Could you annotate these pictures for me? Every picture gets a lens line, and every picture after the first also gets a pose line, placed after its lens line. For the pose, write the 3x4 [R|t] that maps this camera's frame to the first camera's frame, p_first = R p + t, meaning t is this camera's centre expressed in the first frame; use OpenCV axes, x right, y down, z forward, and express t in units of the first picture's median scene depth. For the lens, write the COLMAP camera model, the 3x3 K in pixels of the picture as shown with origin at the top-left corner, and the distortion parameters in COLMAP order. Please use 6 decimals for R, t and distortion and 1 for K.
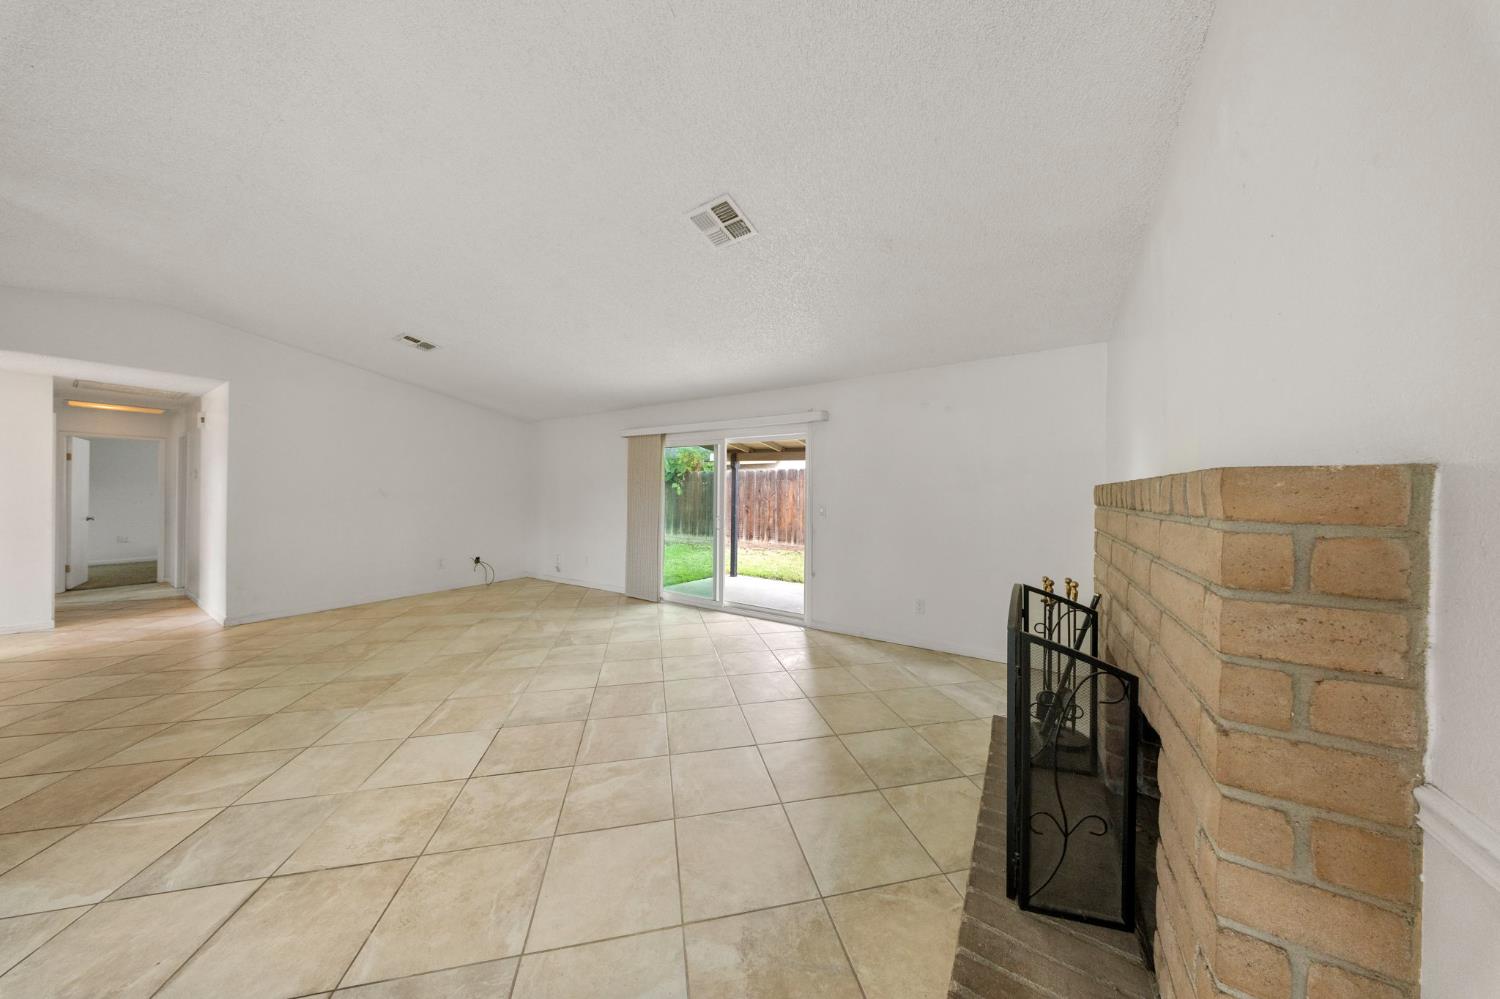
lens RADIAL K [[446.3, 0, 742.2], [0, 446.3, 498.8], [0, 0, 1]] dist [0.000223, -0.000663]
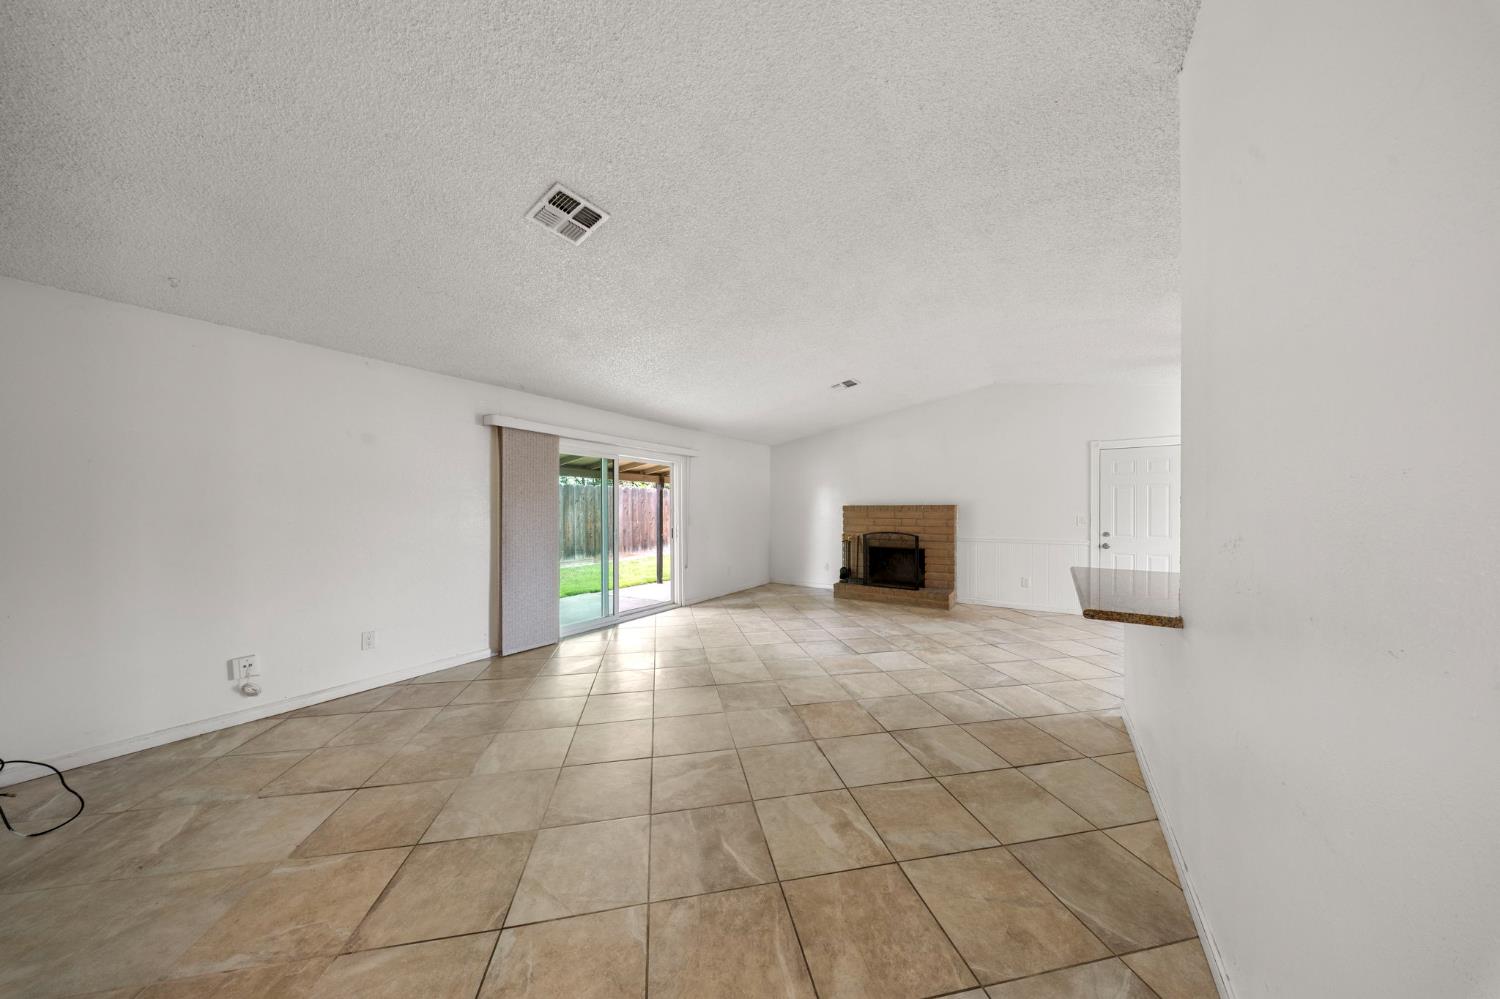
lens RADIAL K [[446.3, 0, 745.9], [0, 446.3, 512.0], [0, 0, 1]] dist [0.000223, -0.000663]
pose [[0.026123, -0.008585, 0.999622, -1.243842], [0.015764, 0.999842, 0.008175, -0.012073], [-0.999534, 0.015545, 0.026254, 0.779613]]
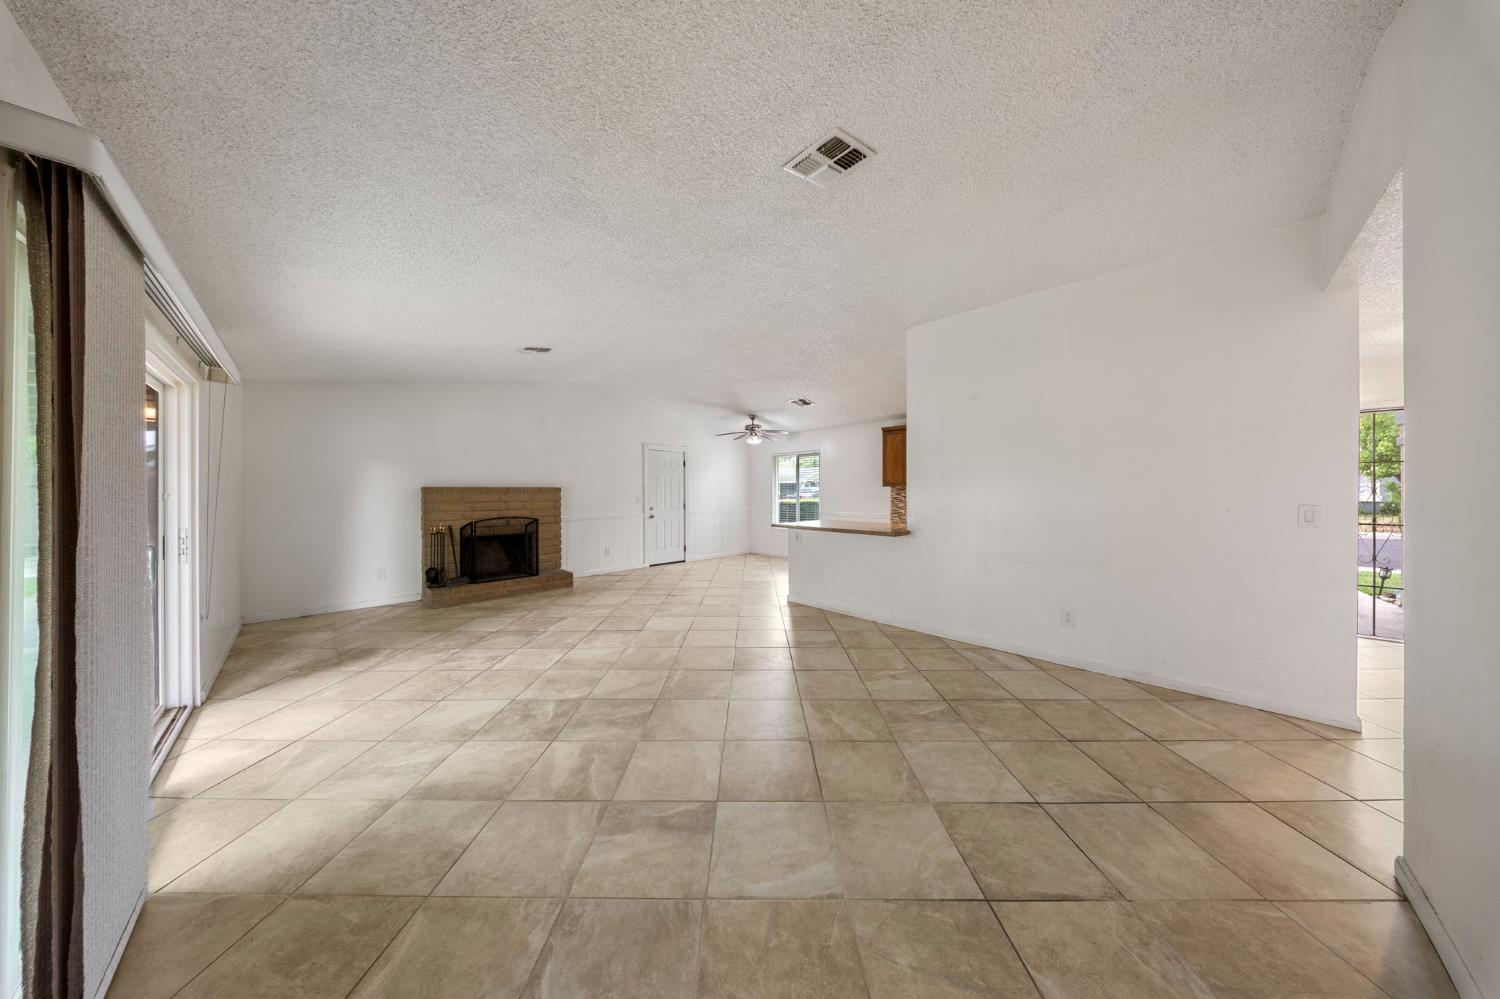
lens RADIAL K [[446.3, 0, 742.5], [0, 446.3, 491.4], [0, 0, 1]] dist [0.000223, -0.000663]
pose [[-0.972074, 0.000795, 0.234671, -0.750049], [0.004598, 0.999867, 0.015658, -0.019020], [-0.234628, 0.016300, -0.971949, 1.452956]]
